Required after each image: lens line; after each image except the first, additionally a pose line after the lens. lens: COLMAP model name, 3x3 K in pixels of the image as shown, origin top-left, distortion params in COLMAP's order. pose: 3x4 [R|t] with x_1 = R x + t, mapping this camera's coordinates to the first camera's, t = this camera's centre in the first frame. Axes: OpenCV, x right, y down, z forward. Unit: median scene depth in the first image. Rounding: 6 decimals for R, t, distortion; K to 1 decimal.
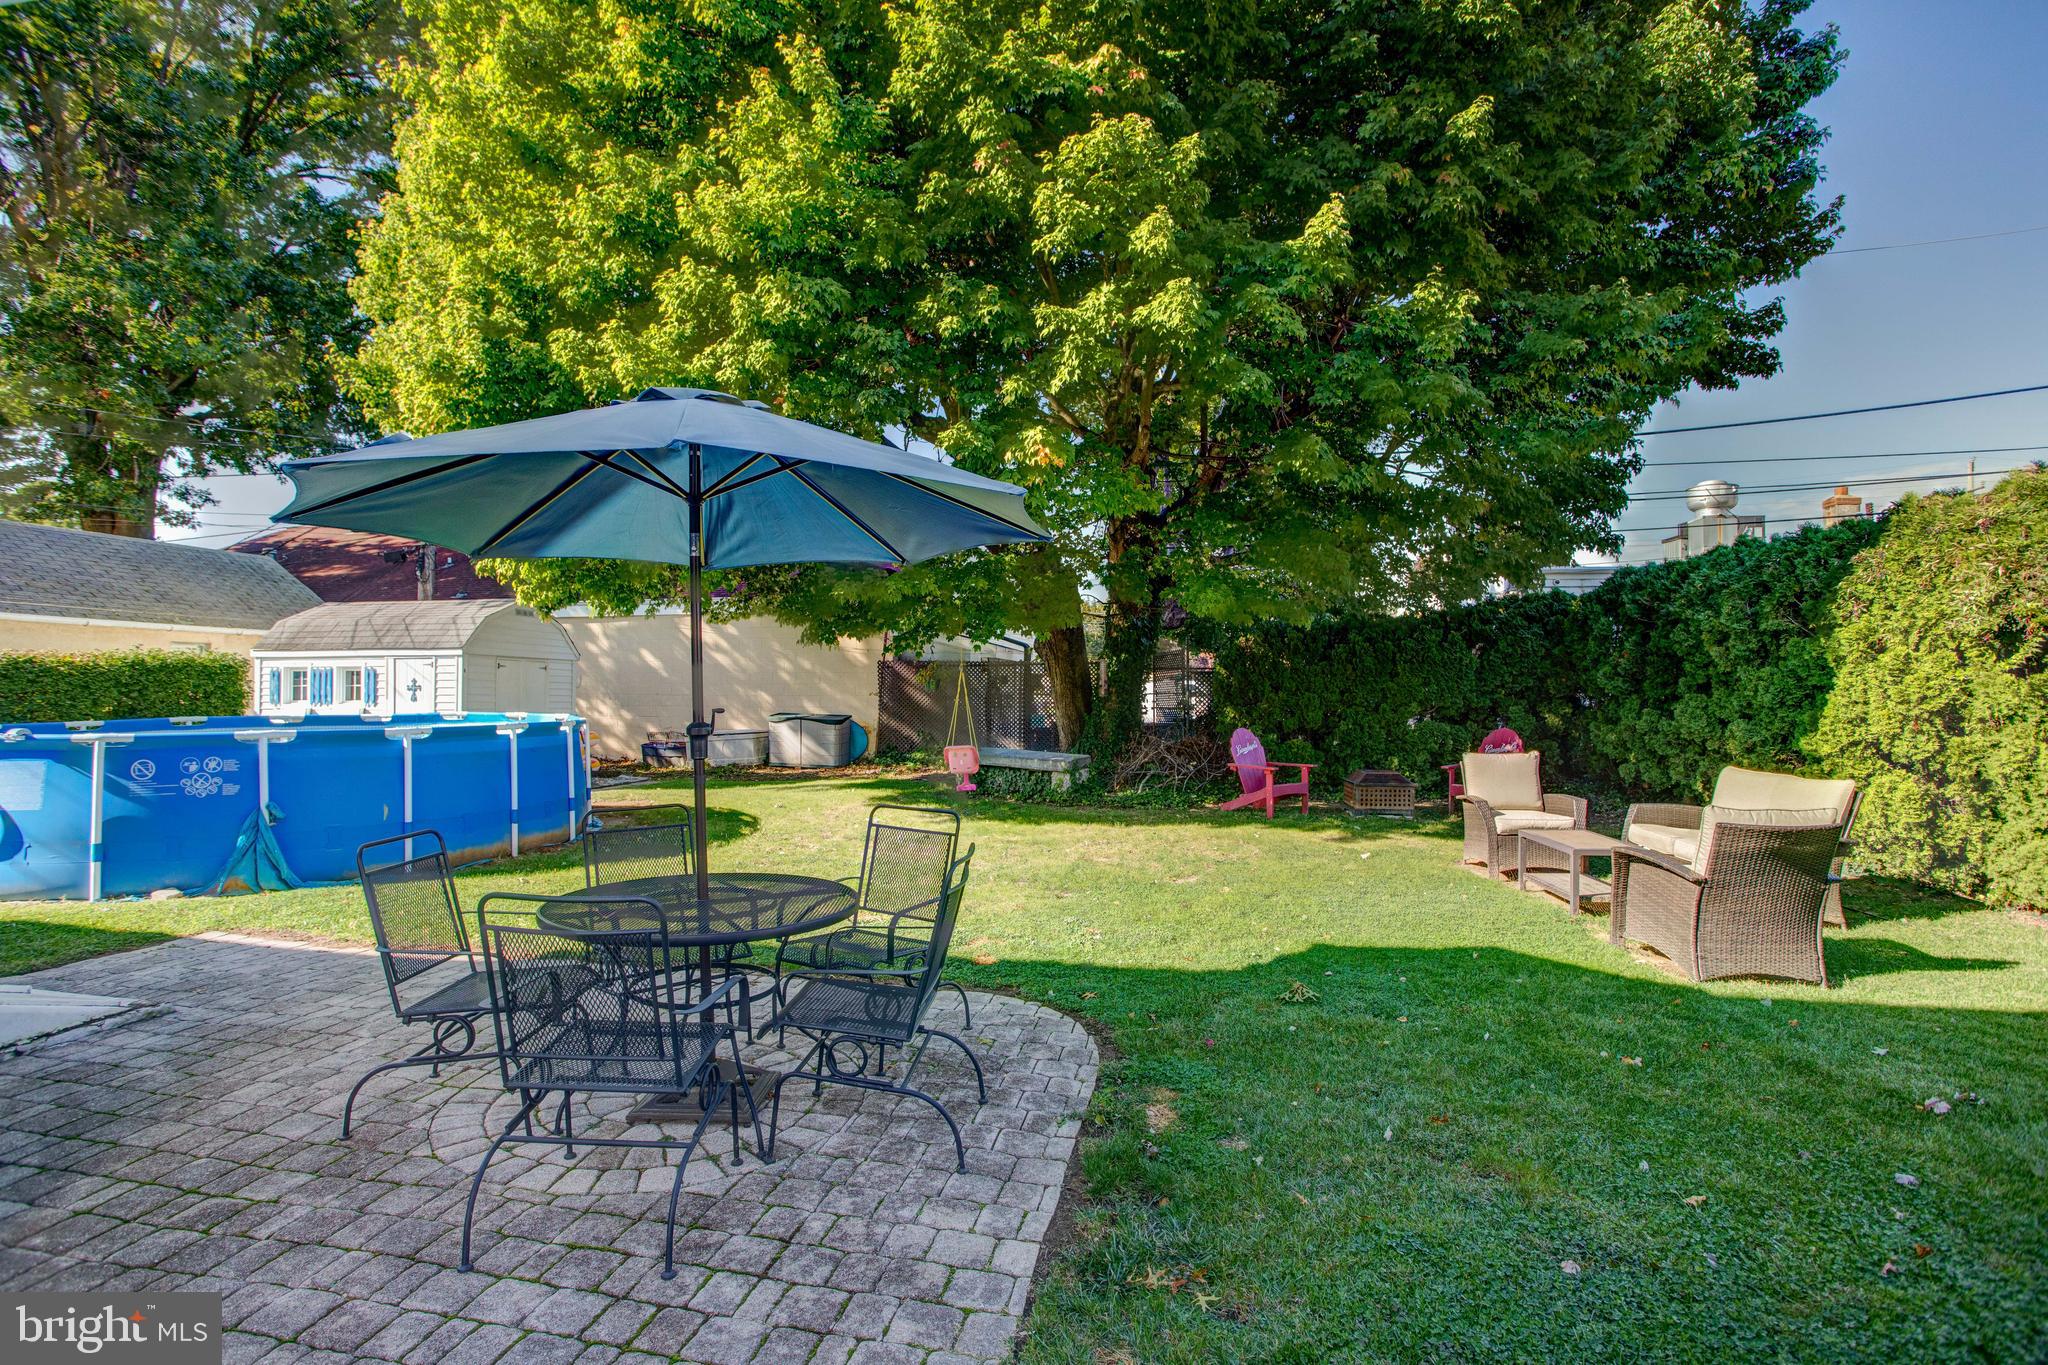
lens RADIAL K [[1033.8, 0, 1024.0], [0, 1033.8, 682.5], [0, 0, 1]] dist [-0.100188, 0.057688]
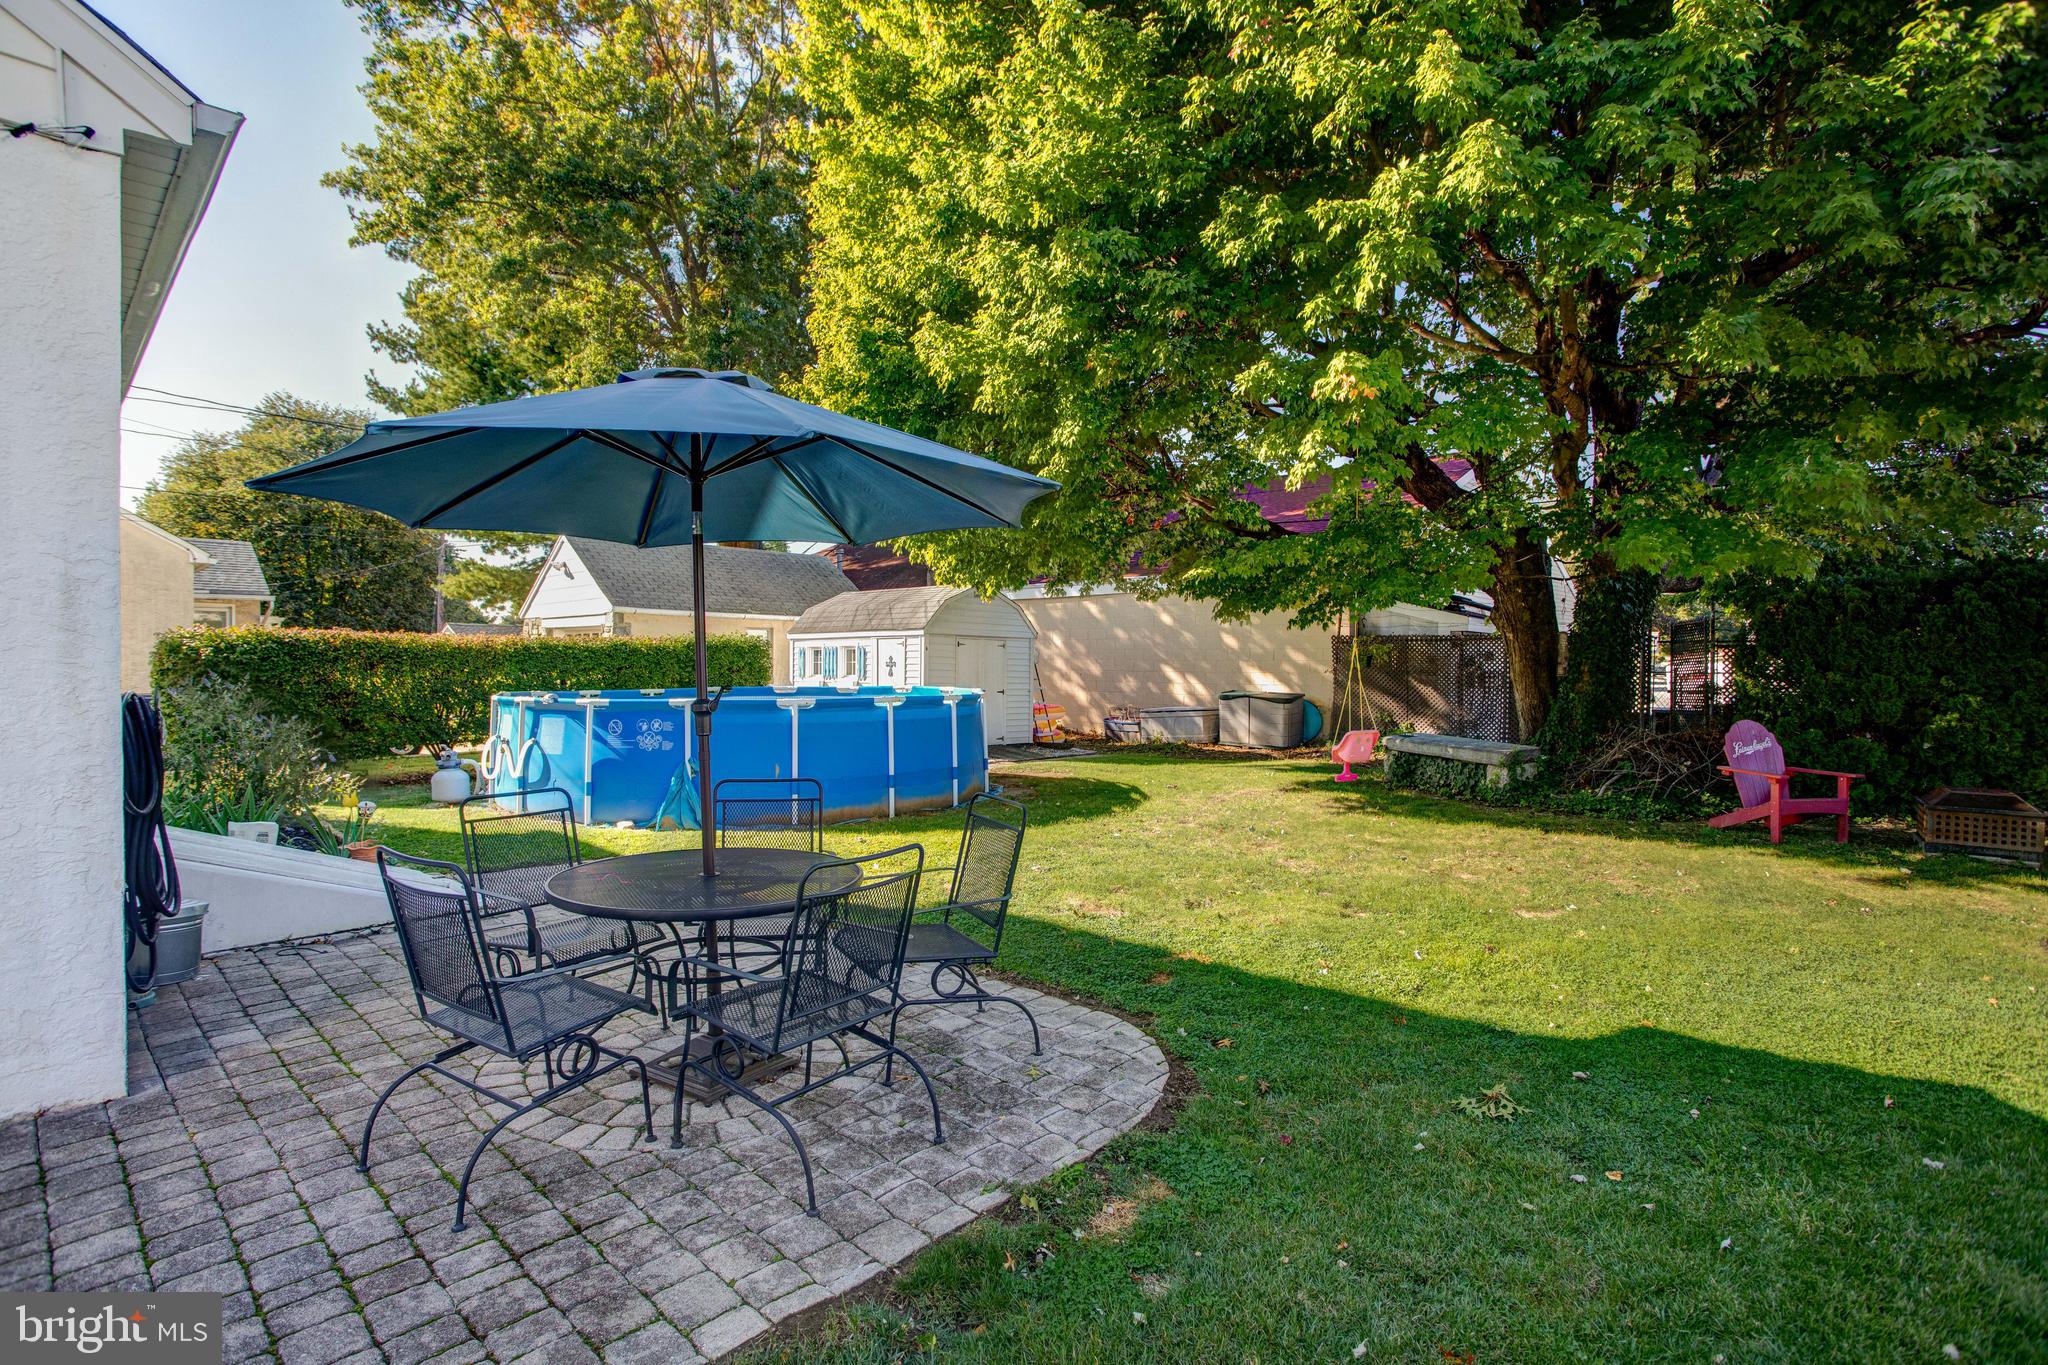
lens RADIAL K [[1021.3, 0, 1024.0], [0, 1021.3, 682.5], [0, 0, 1]] dist [-0.047108, 0.000480]
pose [[0.838223, 0.010938, -0.545218, 0.243466], [0.001535, 0.999748, 0.022417, 0.000621], [0.545326, -0.019627, 0.837994, 0.161802]]
